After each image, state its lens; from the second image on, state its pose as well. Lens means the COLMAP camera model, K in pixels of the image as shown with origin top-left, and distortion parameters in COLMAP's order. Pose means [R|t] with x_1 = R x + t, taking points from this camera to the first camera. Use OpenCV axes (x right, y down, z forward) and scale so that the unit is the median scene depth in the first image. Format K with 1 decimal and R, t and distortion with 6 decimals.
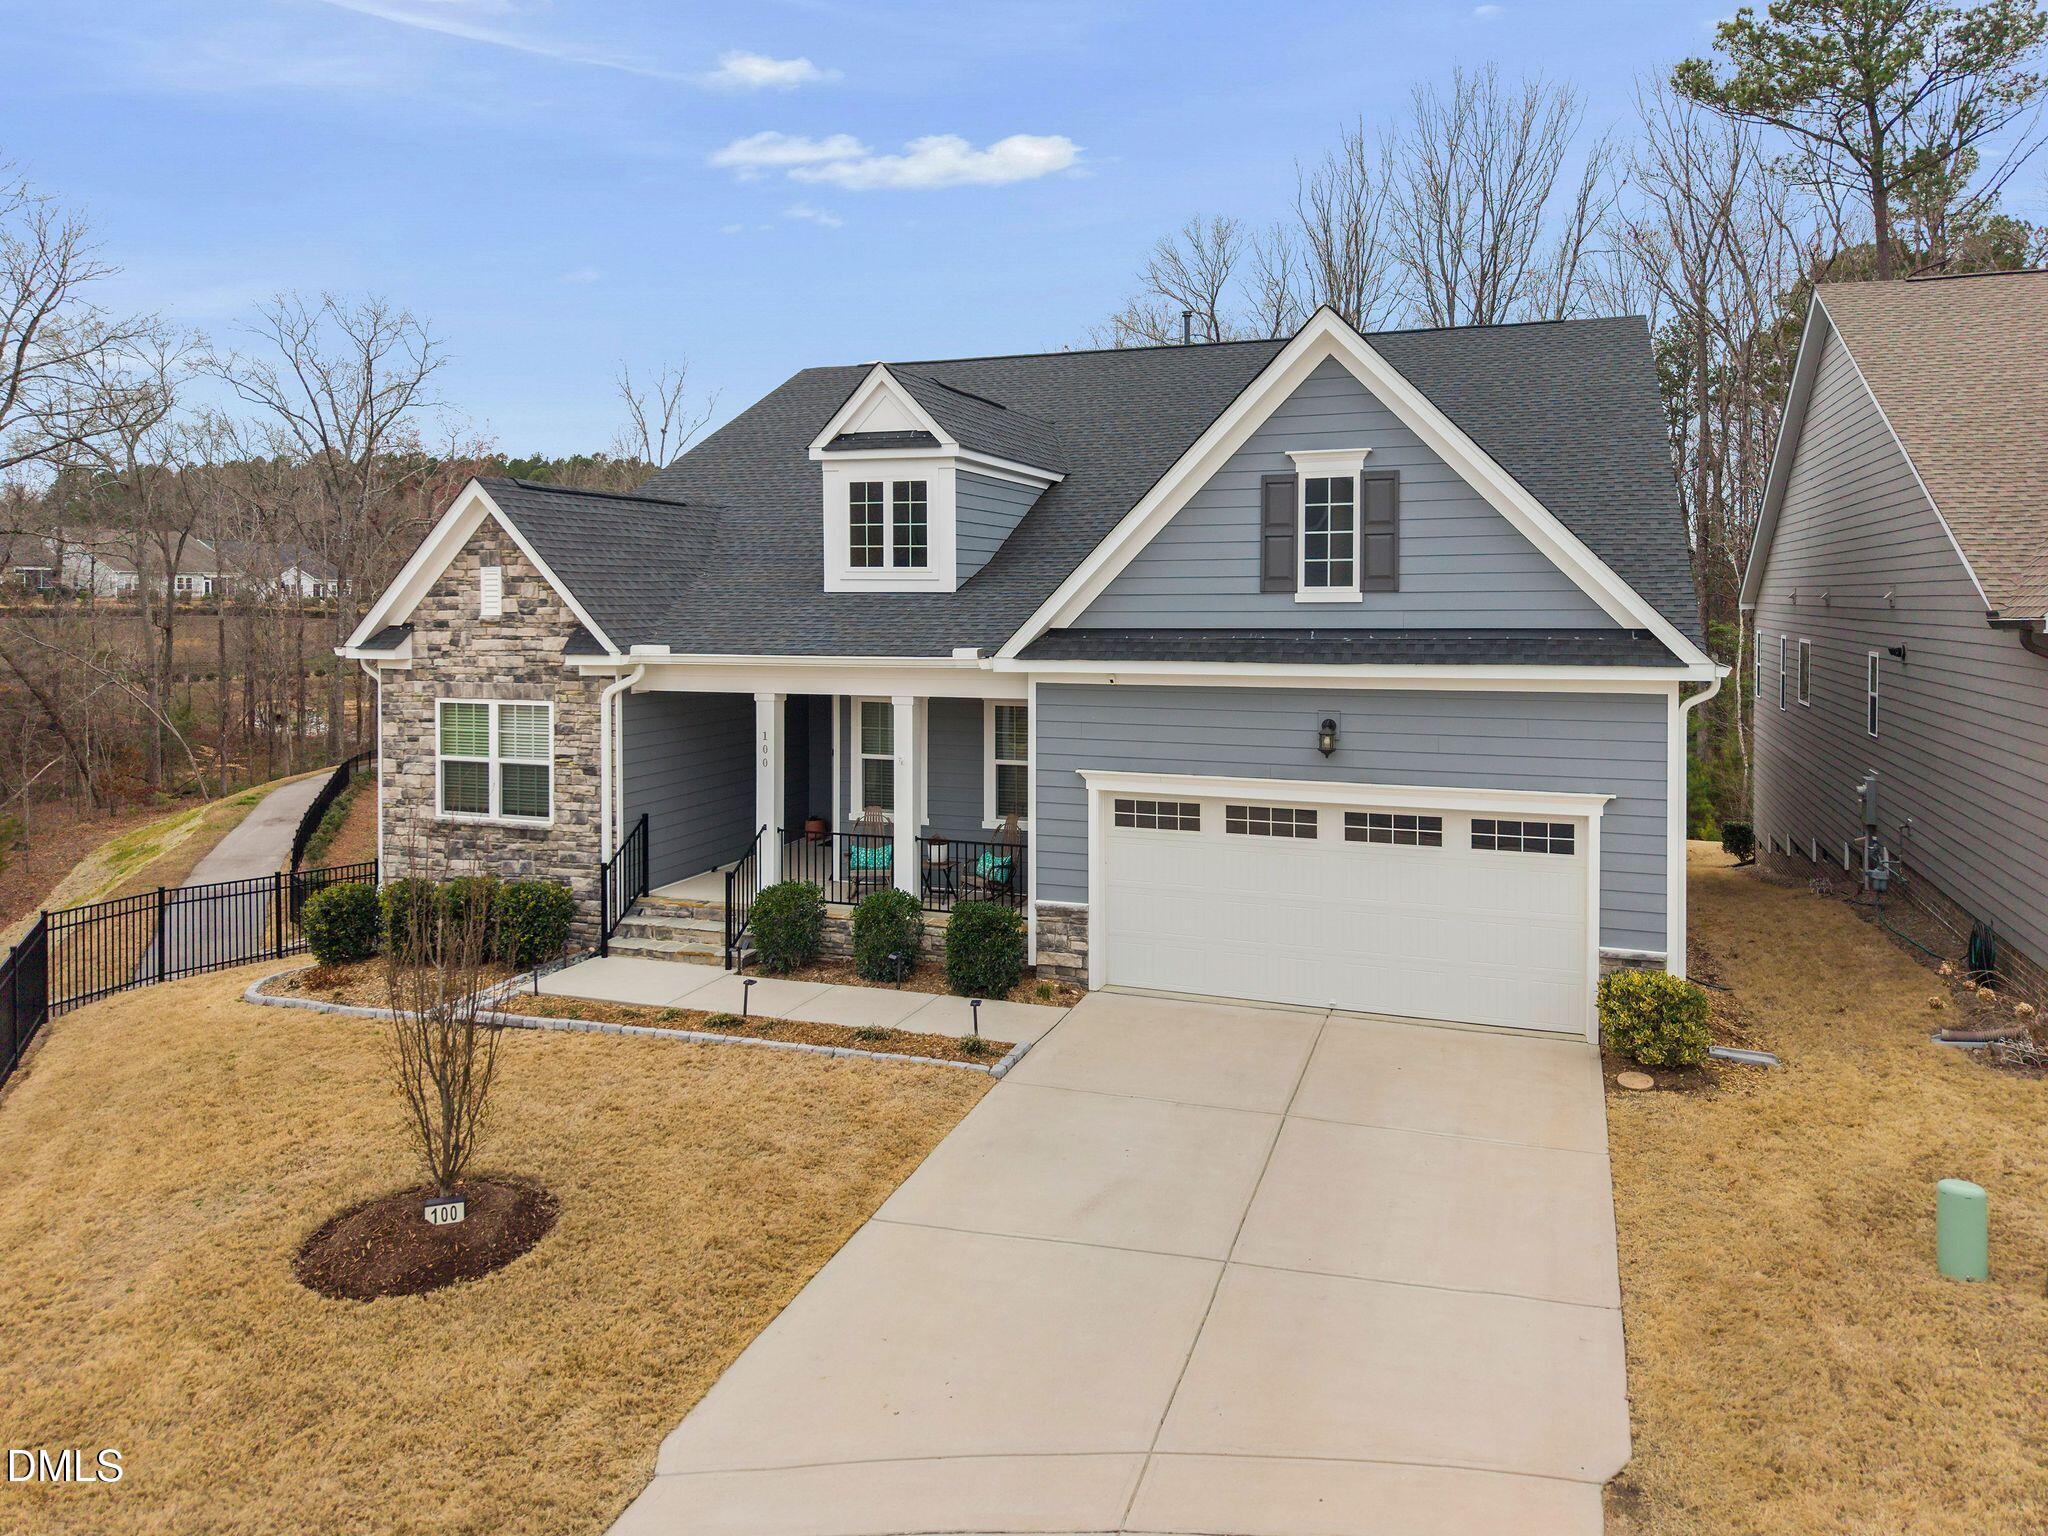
lens RADIAL K [[1457.2, 0, 1026.9], [0, 1457.2, 631.9], [0, 0, 1]] dist [0.040376, -0.070076]
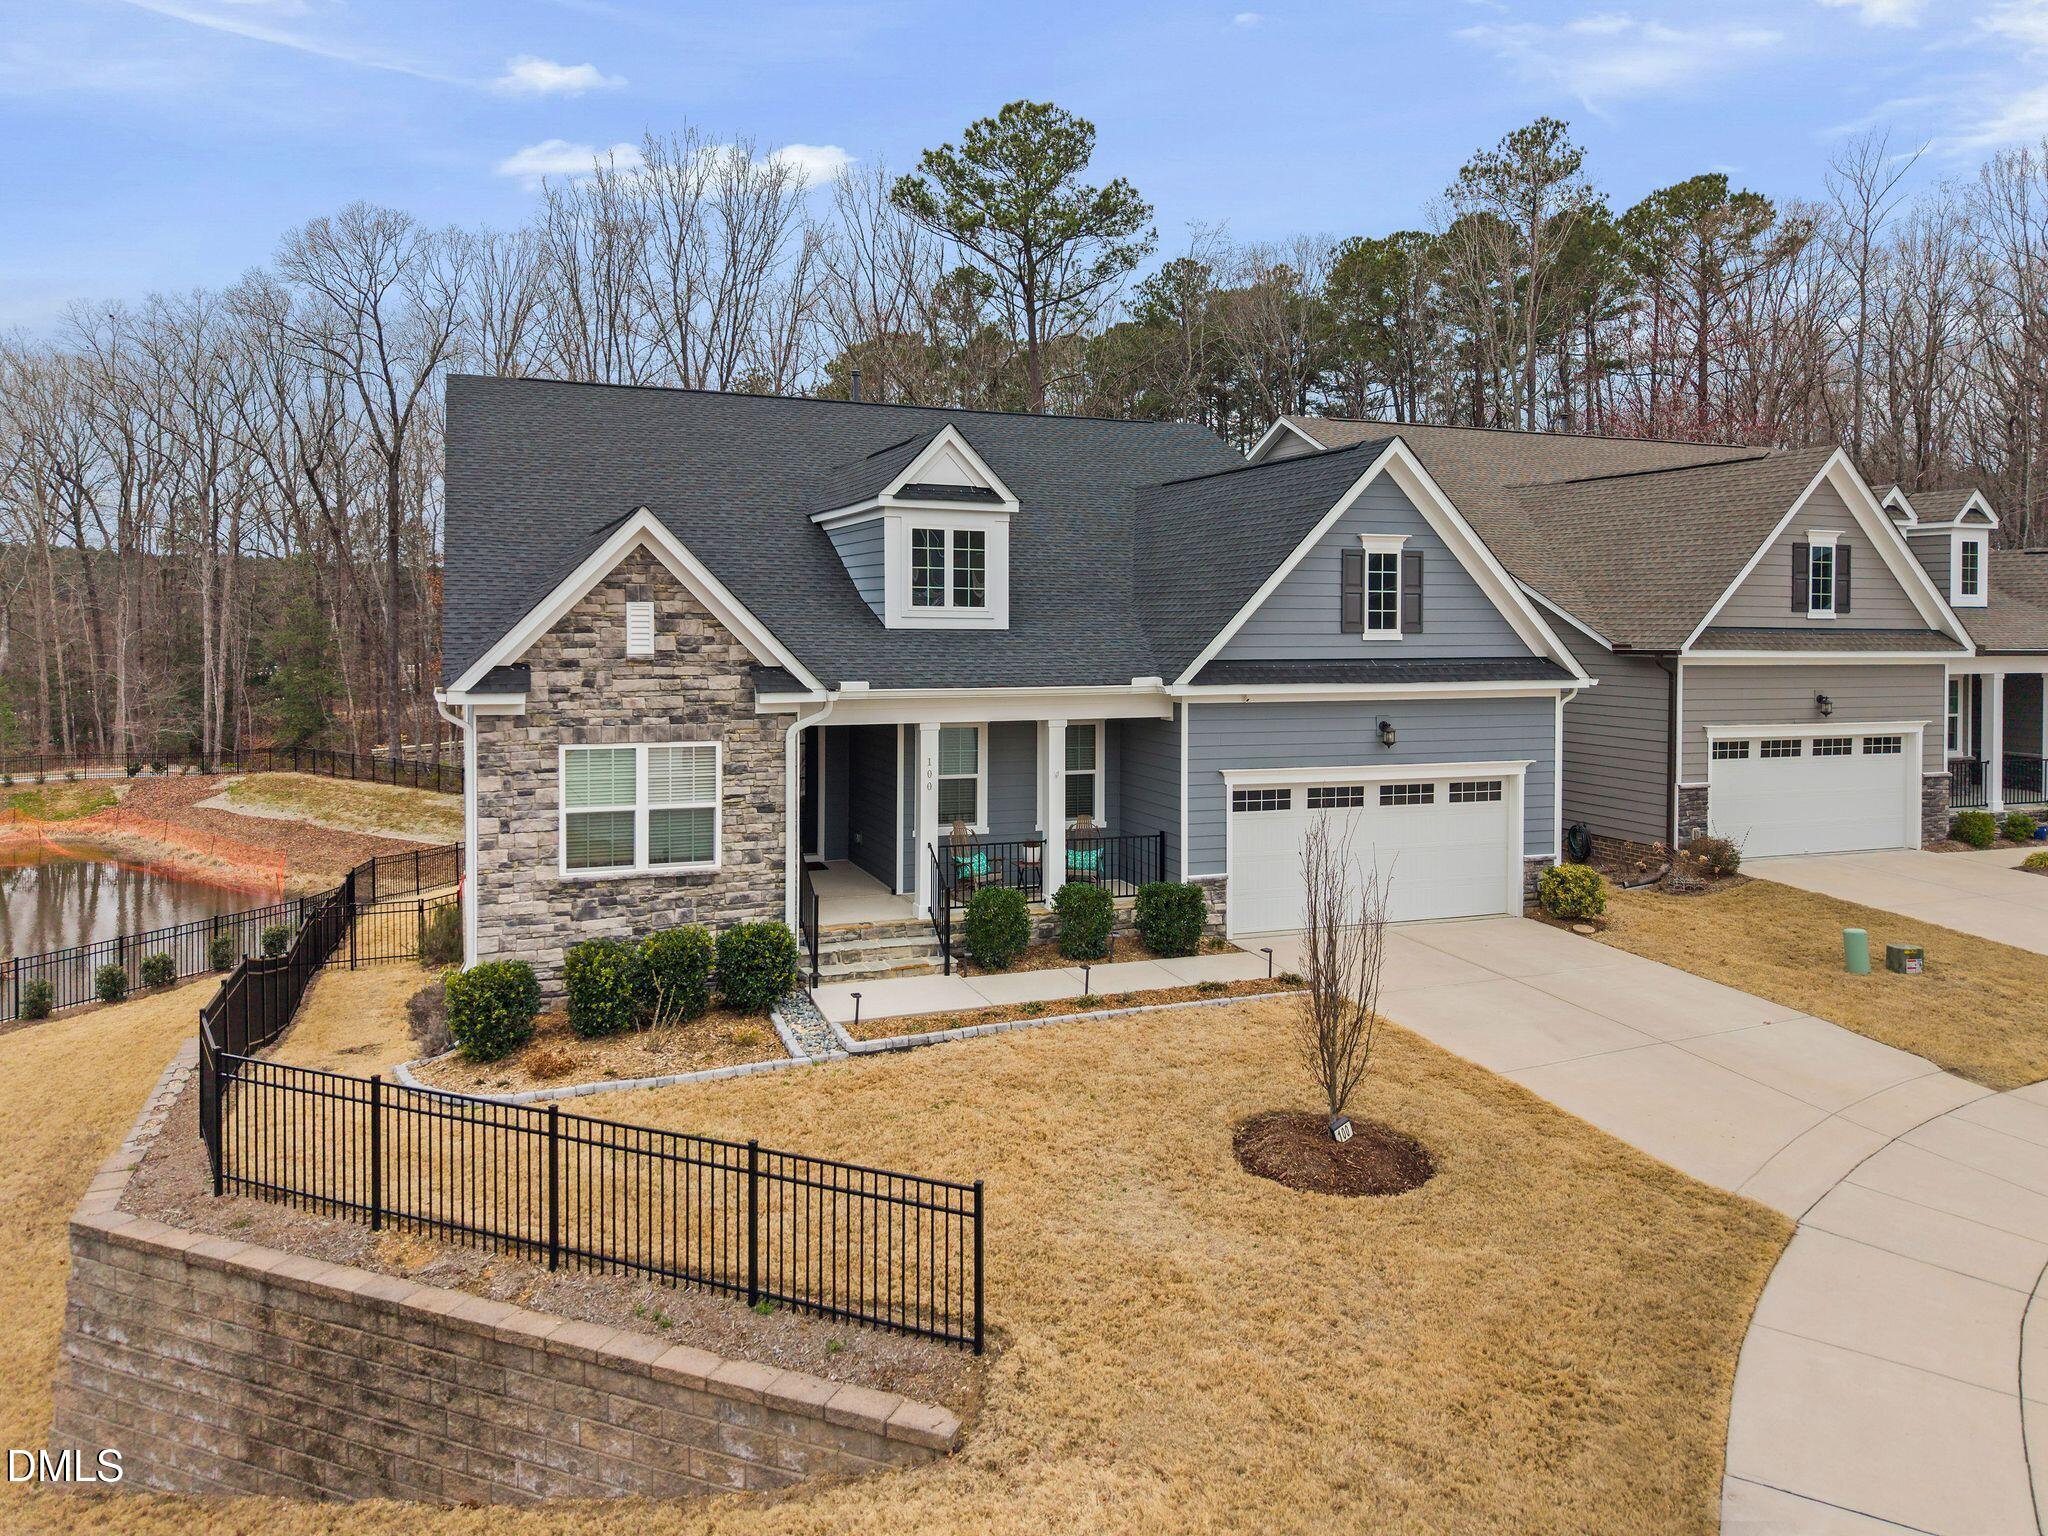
lens RADIAL K [[1453.1, 0, 1014.7], [0, 1453.1, 667.6], [0, 0, 1]] dist [0.057437, -0.042675]
pose [[0.737919, -0.016492, 0.674687, -0.831262], [0.008363, 0.999848, 0.015294, -0.014798], [-0.674837, -0.005643, 0.737945, 0.149013]]
